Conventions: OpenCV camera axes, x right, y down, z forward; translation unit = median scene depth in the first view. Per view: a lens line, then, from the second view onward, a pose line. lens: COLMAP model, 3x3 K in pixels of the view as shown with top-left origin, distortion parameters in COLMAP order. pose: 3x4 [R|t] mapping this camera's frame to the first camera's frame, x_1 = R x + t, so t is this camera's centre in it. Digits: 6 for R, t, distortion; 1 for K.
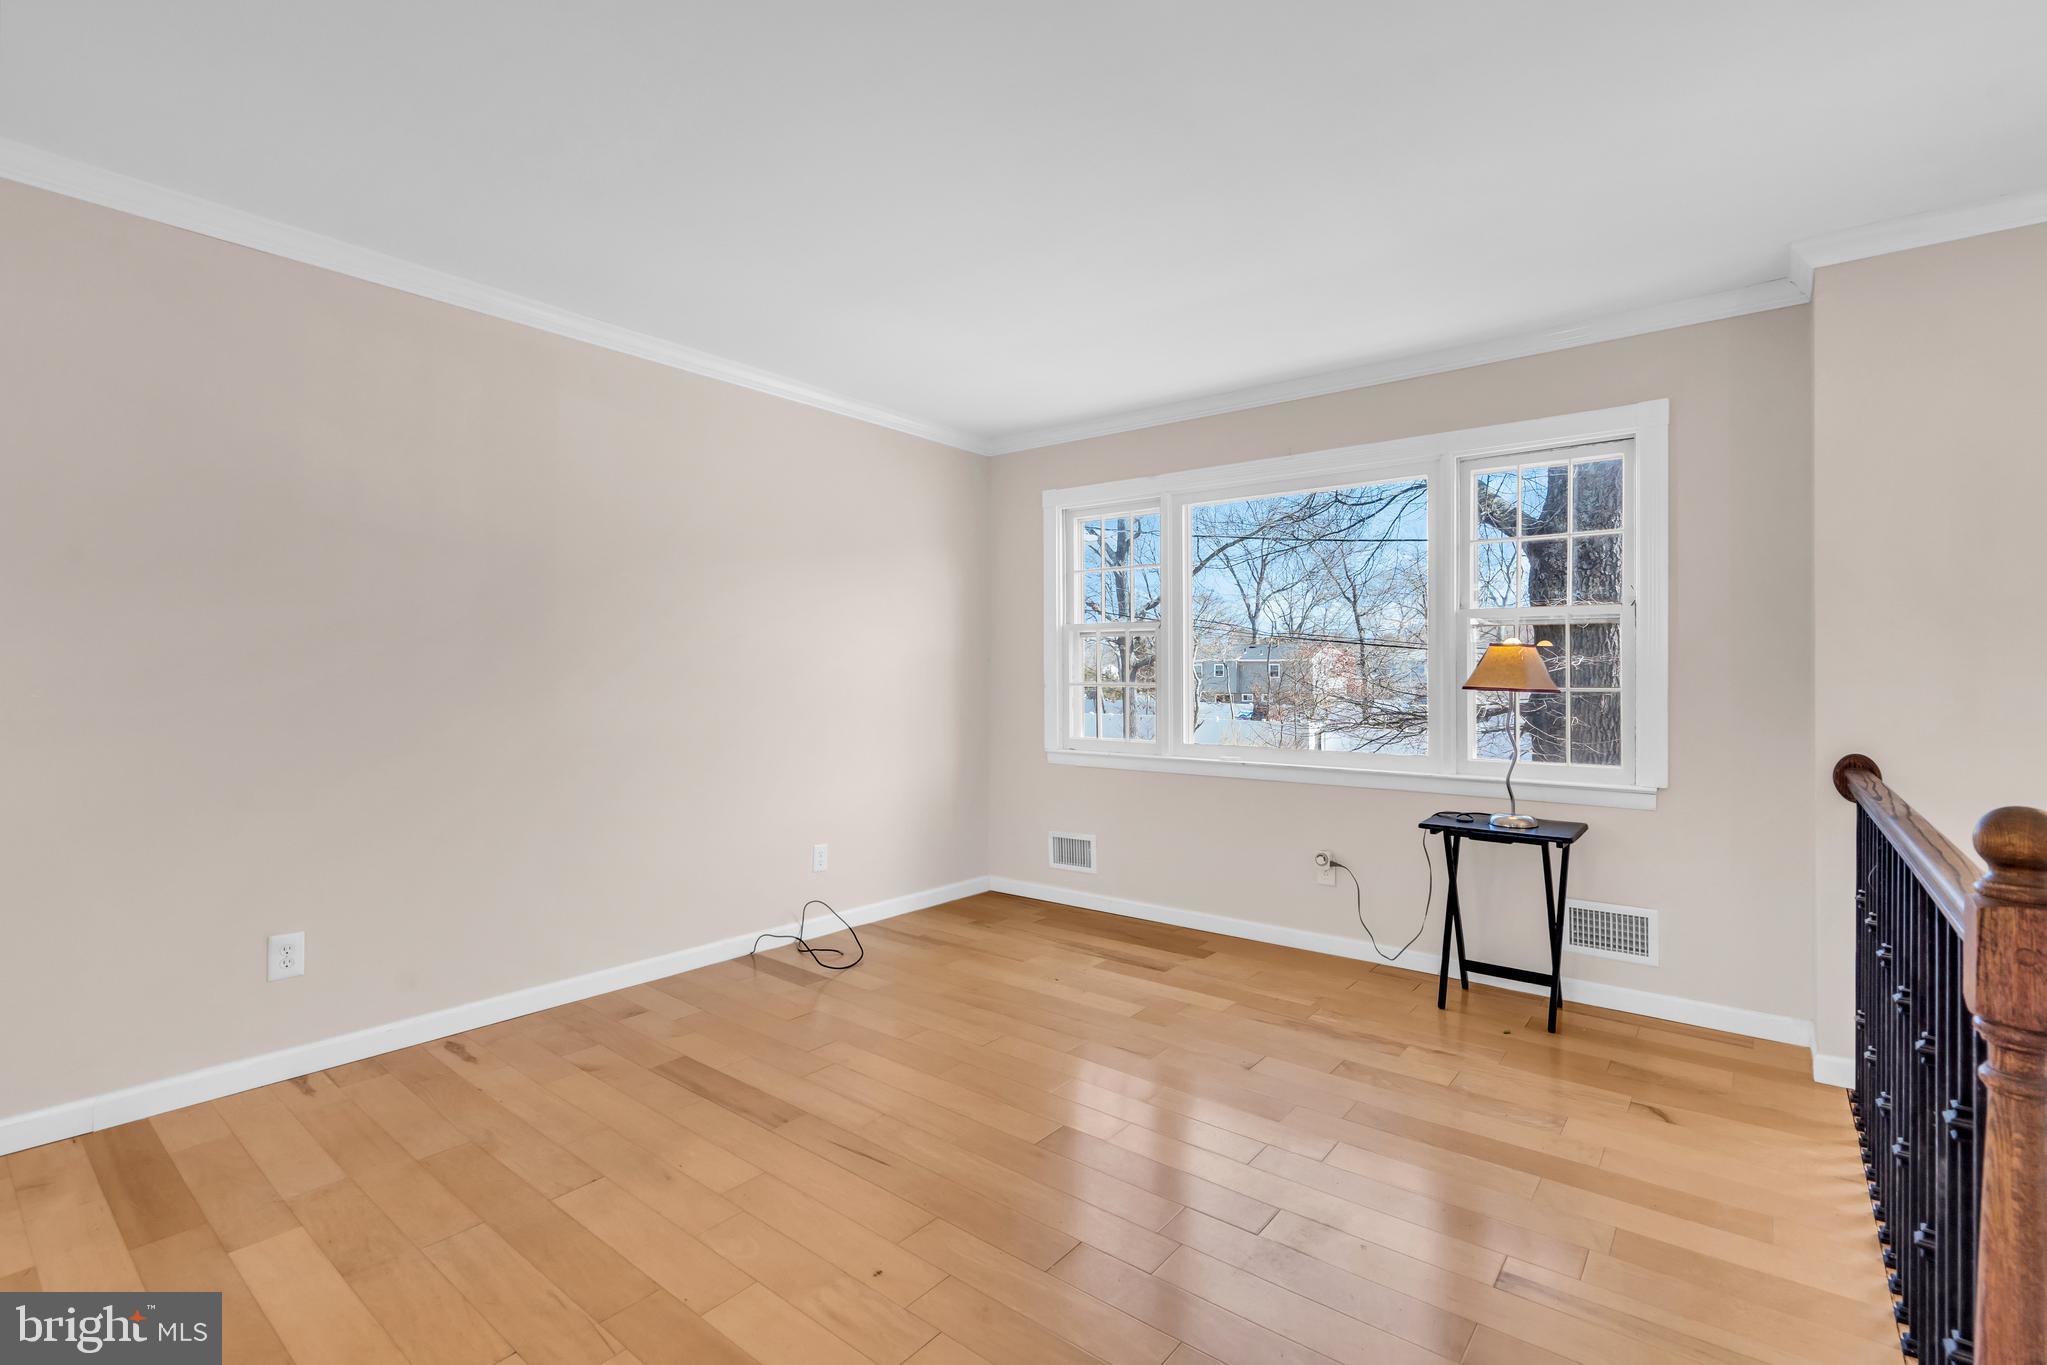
lens RADIAL K [[927.3, 0, 1022.1], [0, 927.3, 668.1], [0, 0, 1]] dist [-0.005521, 0.000983]
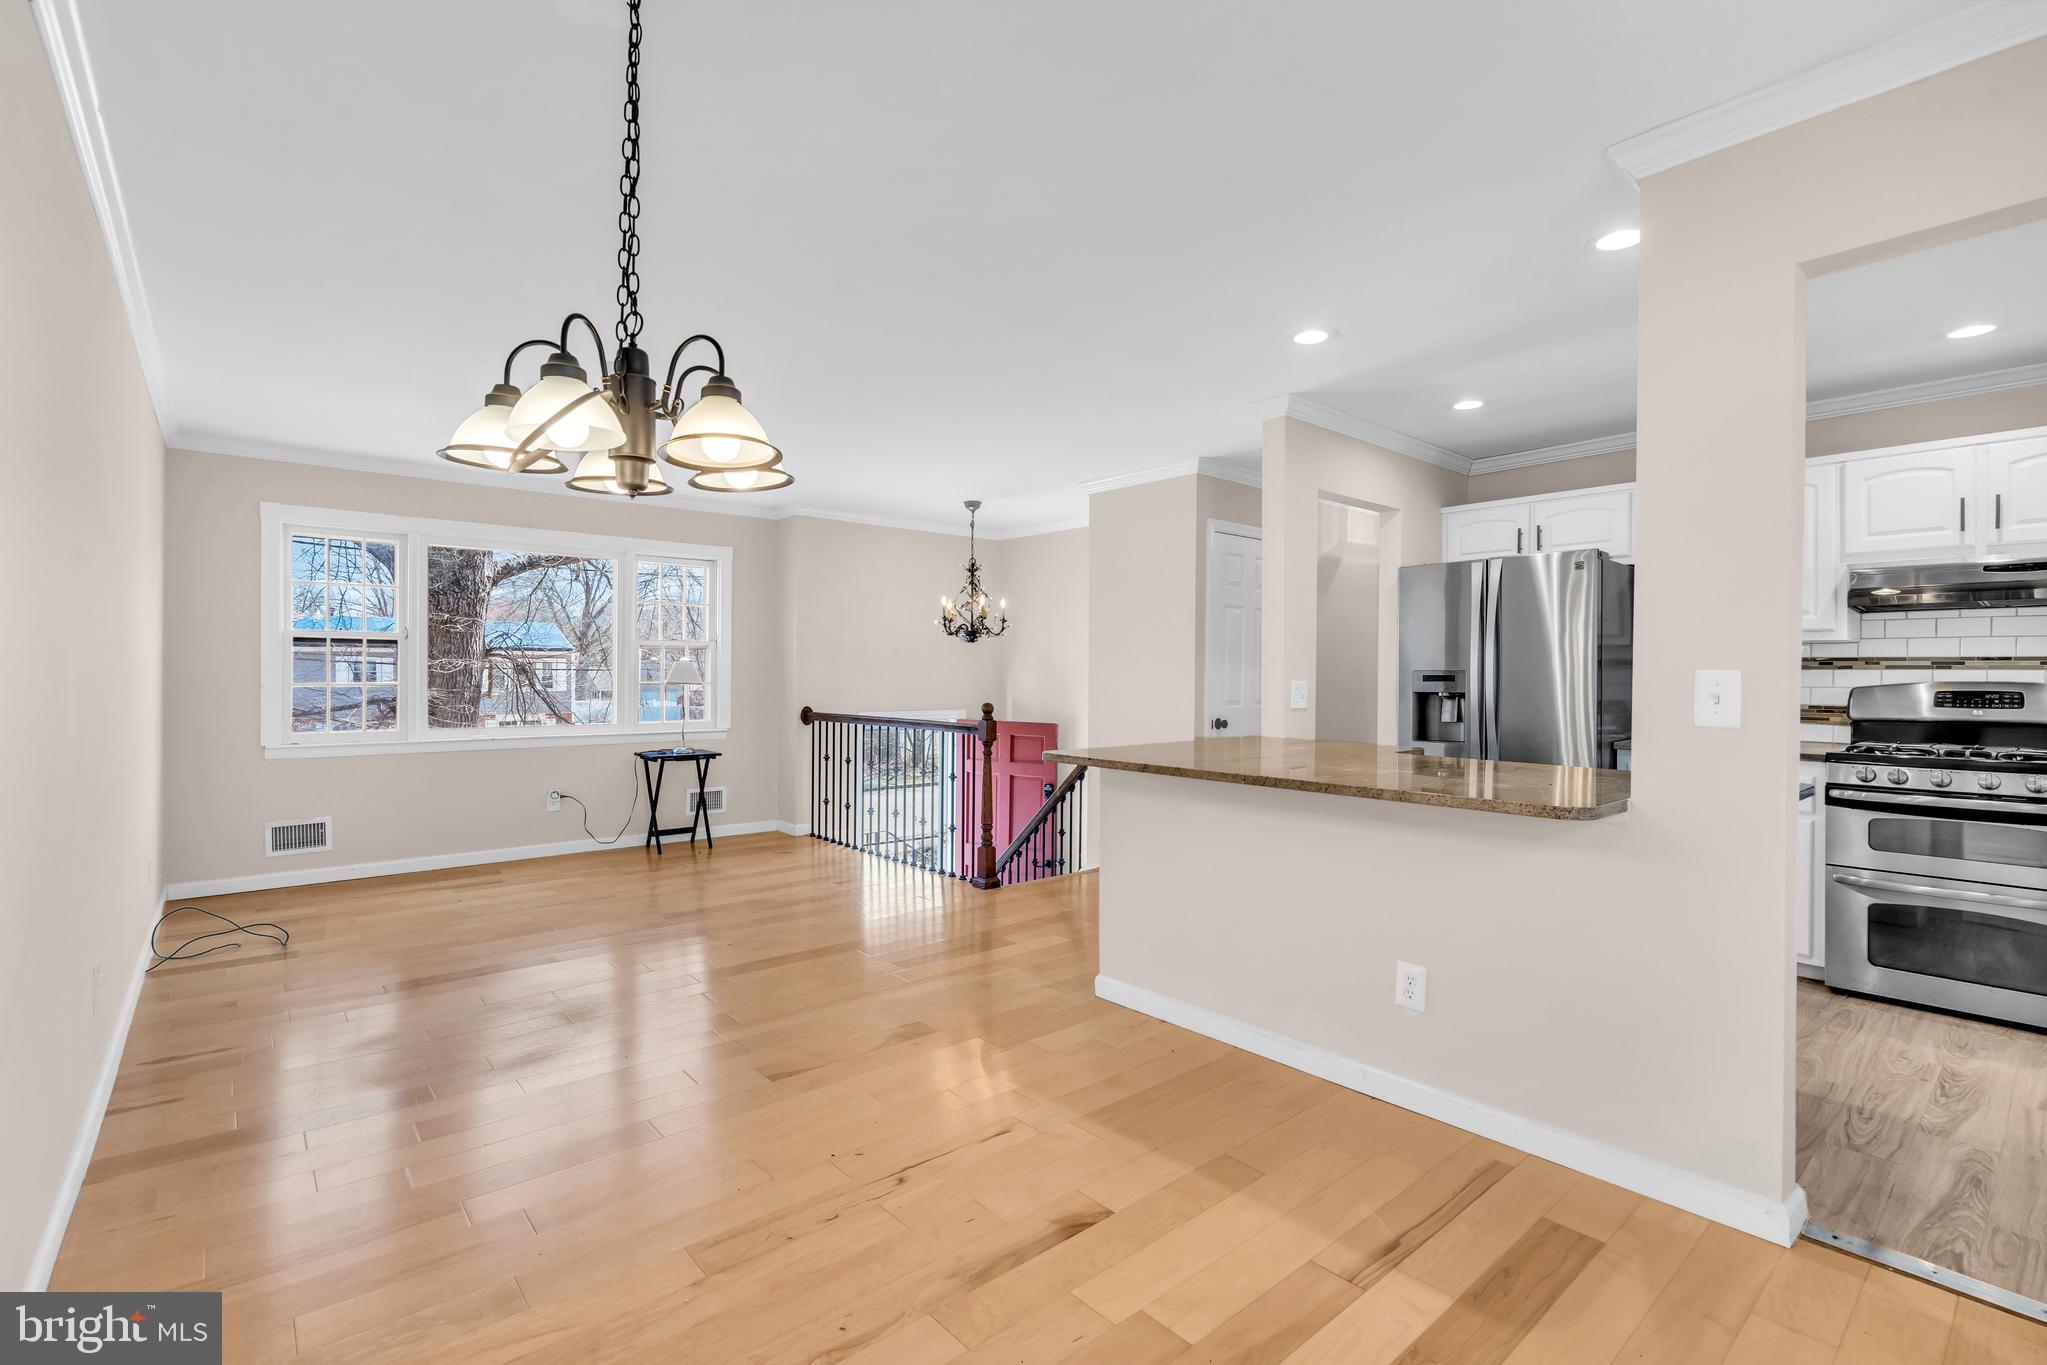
lens RADIAL K [[927.3, 0, 1013.1], [0, 927.3, 674.0], [0, 0, 1]] dist [-0.005521, 0.000983]
pose [[0.193365, -0.001678, 0.981125, -1.278644], [-0.010063, 0.999943, 0.003693, -0.010834], [-0.981075, -0.010587, 0.193337, -0.059248]]
